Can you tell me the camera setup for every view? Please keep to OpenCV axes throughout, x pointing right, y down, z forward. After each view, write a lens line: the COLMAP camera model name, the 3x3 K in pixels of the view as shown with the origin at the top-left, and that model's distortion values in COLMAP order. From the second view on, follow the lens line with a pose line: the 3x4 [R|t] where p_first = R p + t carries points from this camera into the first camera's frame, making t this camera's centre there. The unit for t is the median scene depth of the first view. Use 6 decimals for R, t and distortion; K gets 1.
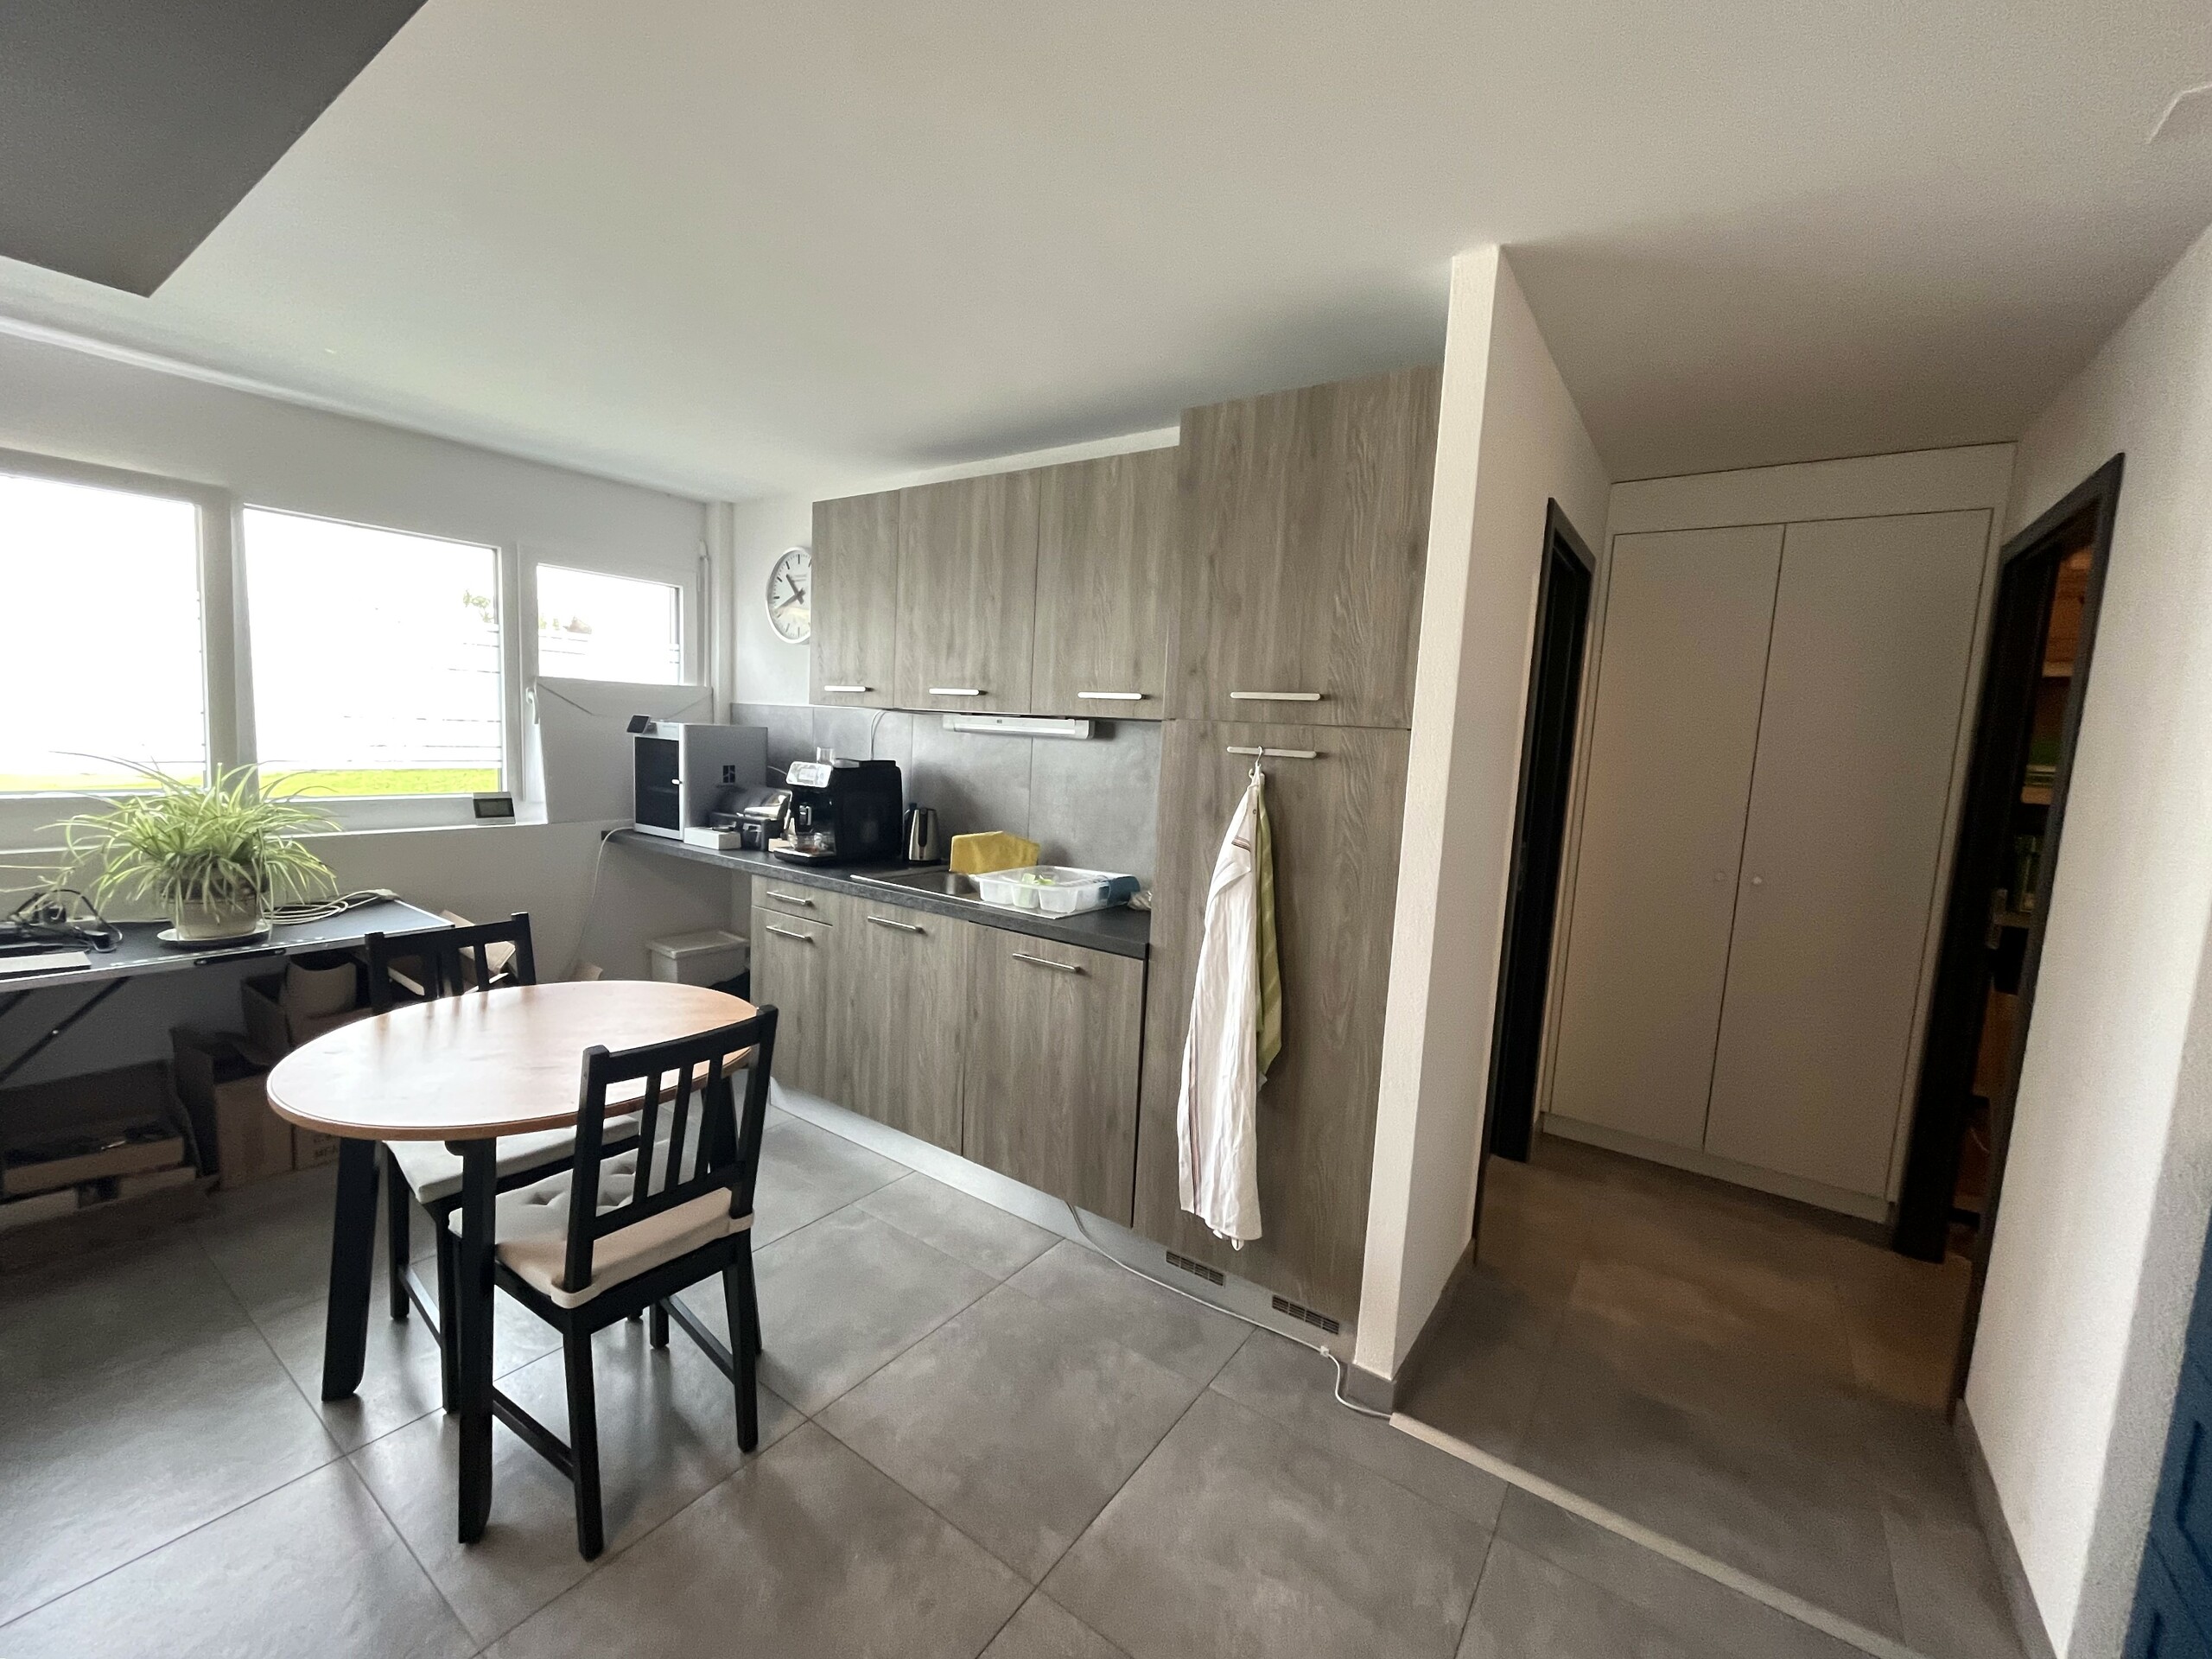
lens RADIAL K [[908.2, 0, 1101.9], [0, 908.2, 829.1], [0, 0, 1]] dist [0.000227, 0.000054]
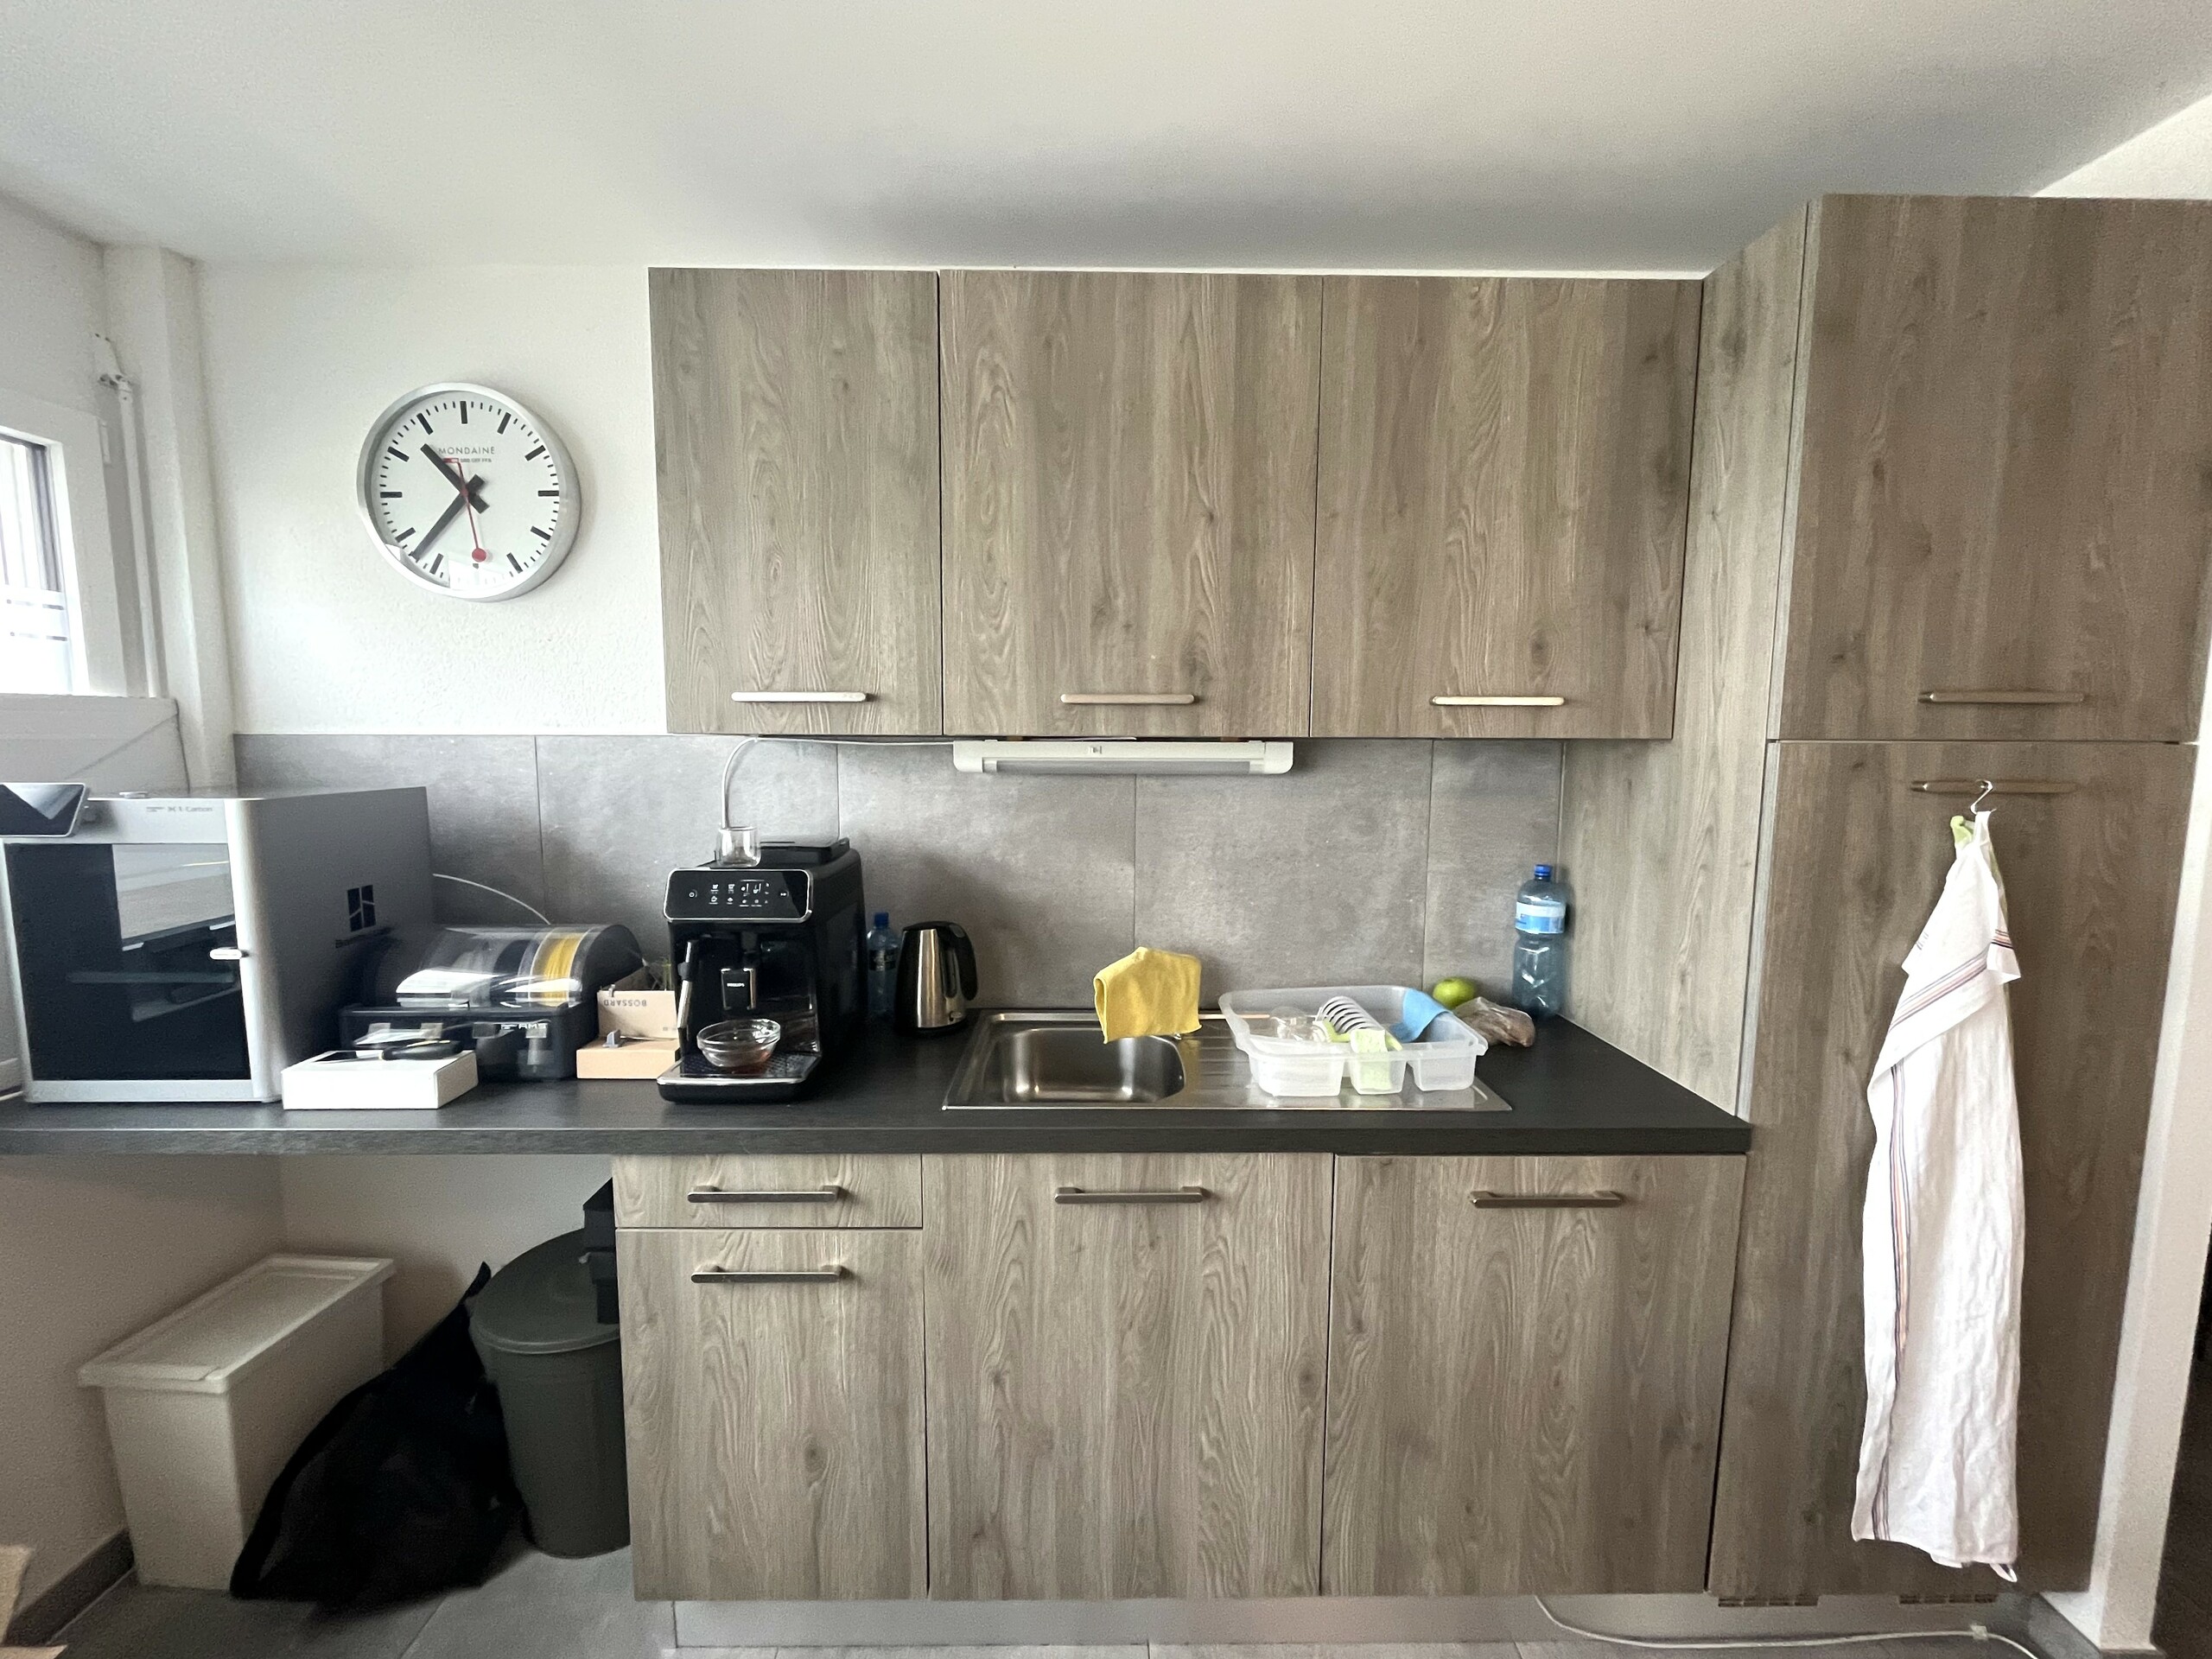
lens RADIAL K [[923.4, 0, 1100.7], [0, 923.4, 831.8], [0, 0, 1]] dist [-0.001279, 0.000145]
pose [[0.811586, -0.106834, 0.574381, -0.534147], [0.101383, 0.993976, 0.041627, -0.112162], [-0.575369, 0.024448, 0.817529, 0.657121]]
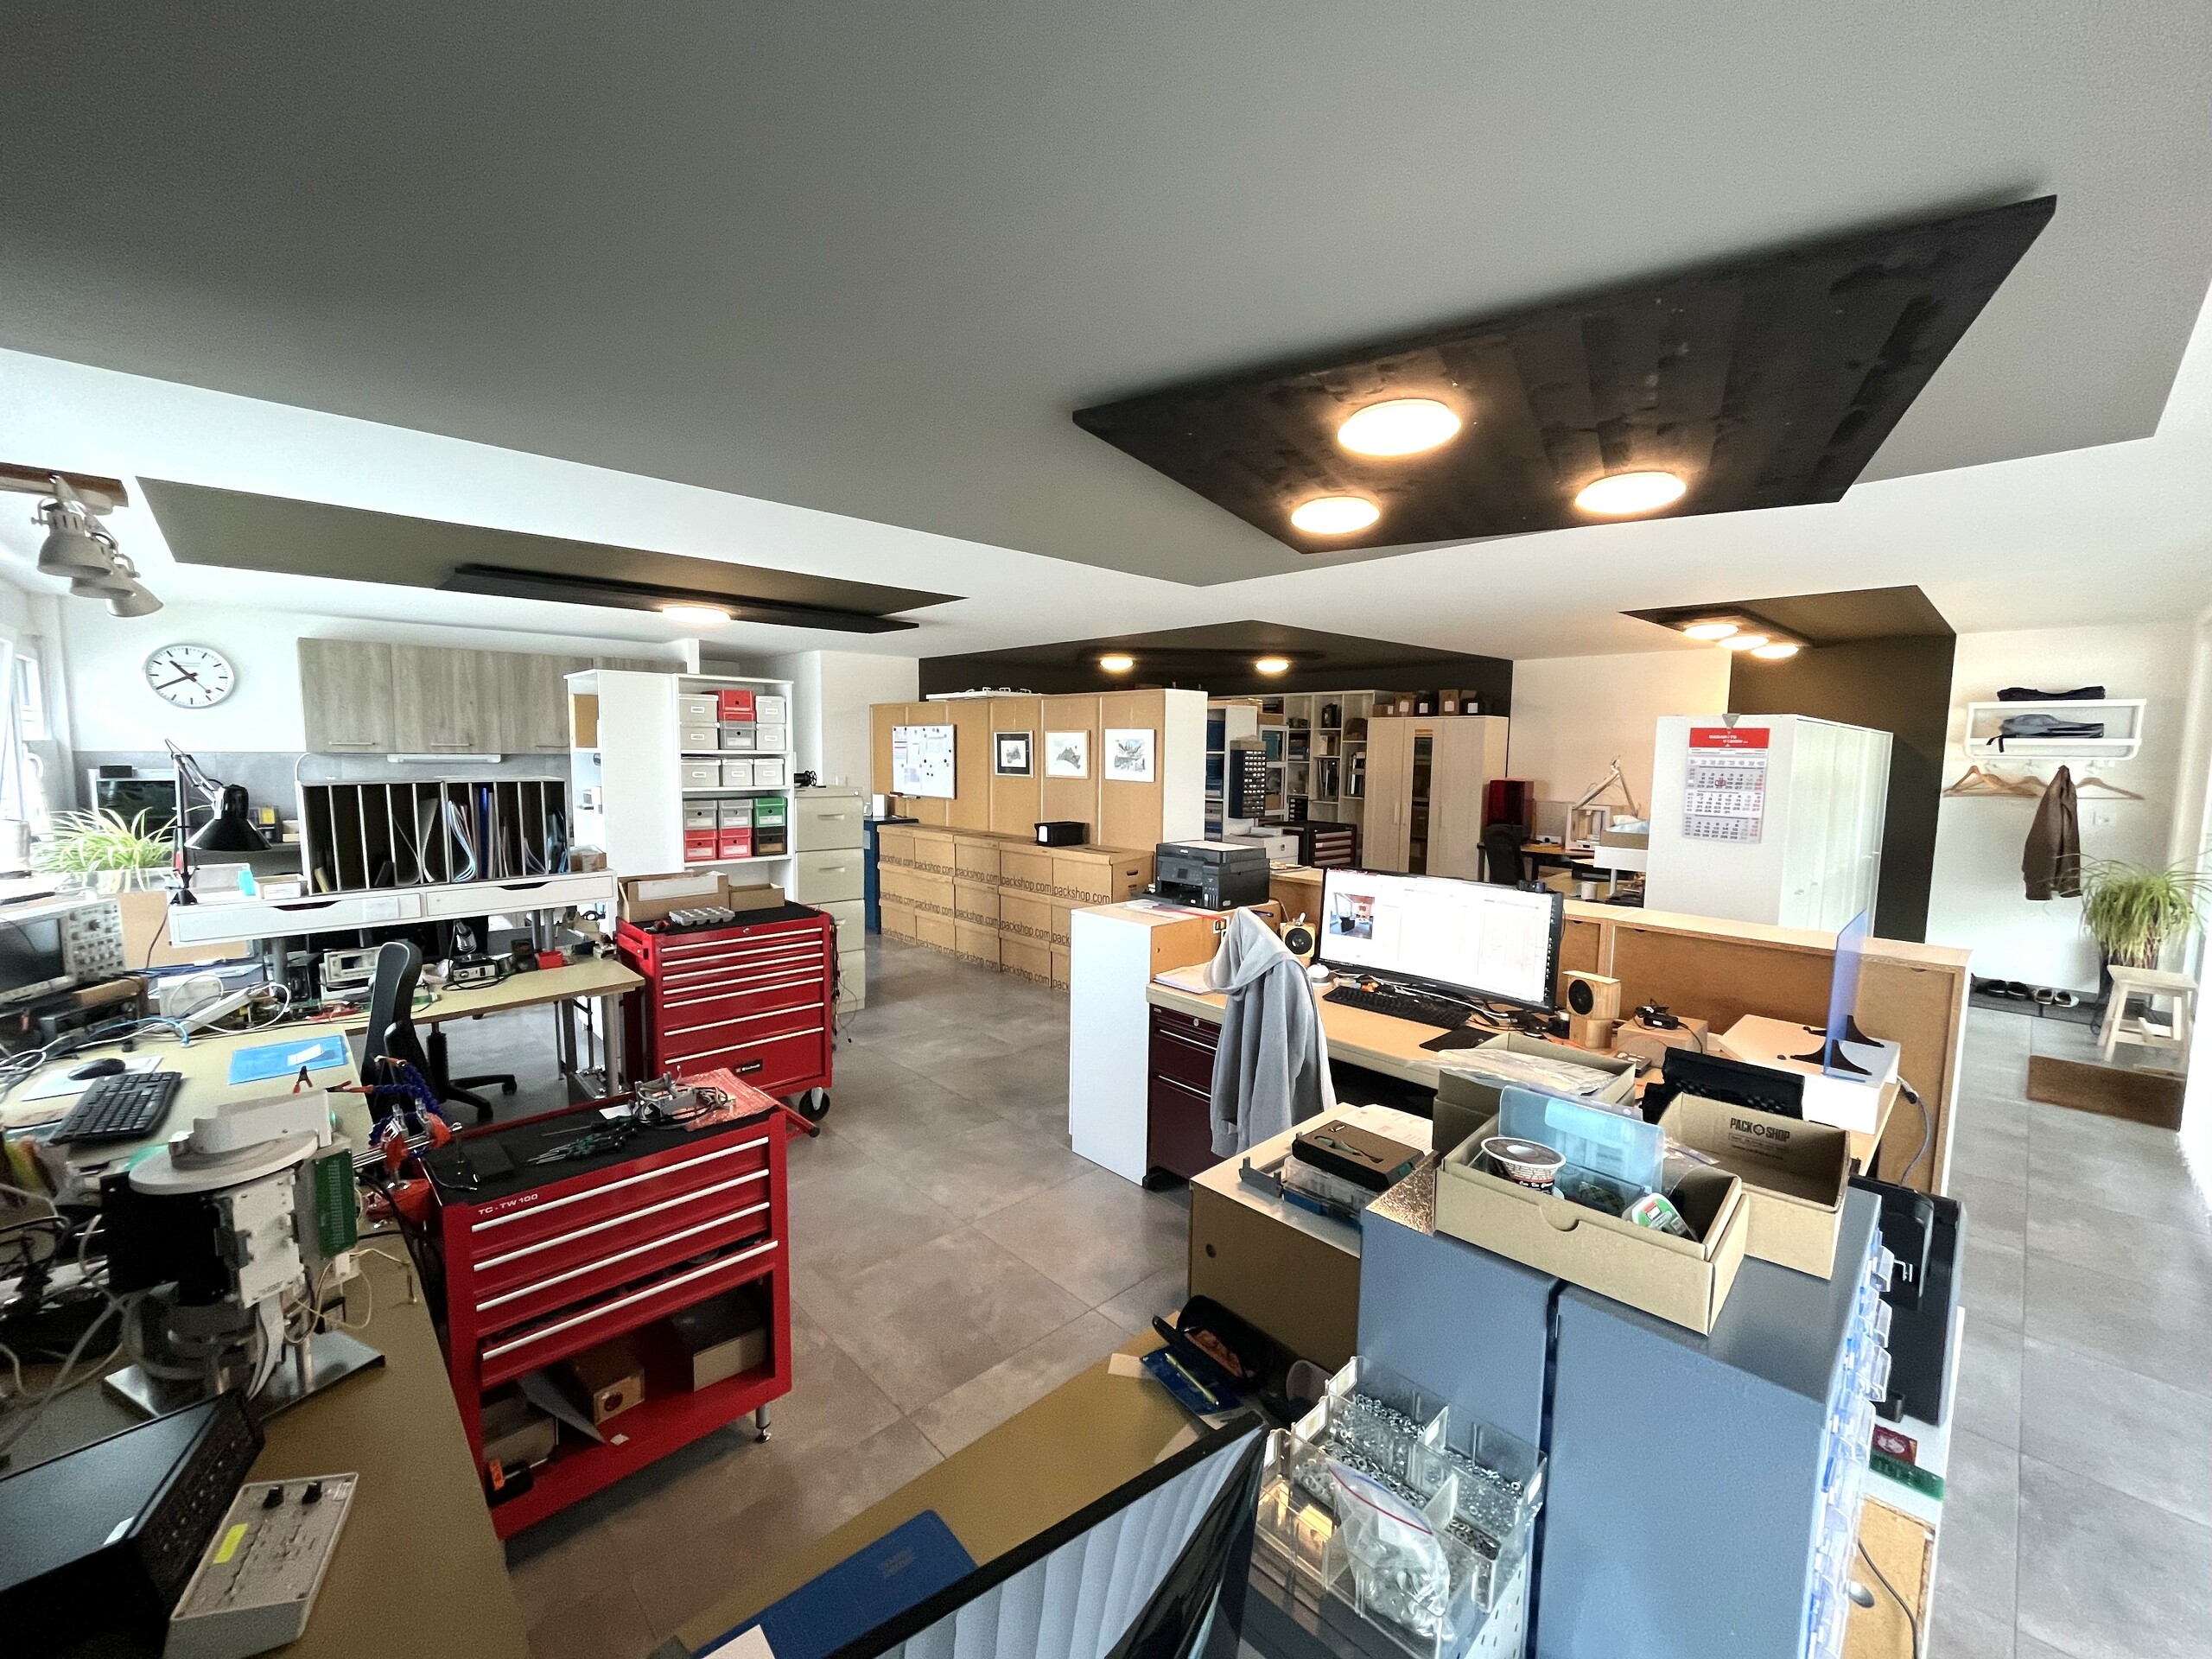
lens RADIAL K [[889.7, 0, 1099.5], [0, 889.7, 833.7], [0, 0, 1]] dist [-0.001402, -0.000352]
pose [[0.201070, -0.140414, 0.969461, -2.159553], [0.104156, 0.987128, 0.121371, -0.042918], [-0.974024, 0.076571, 0.213107, -1.049850]]
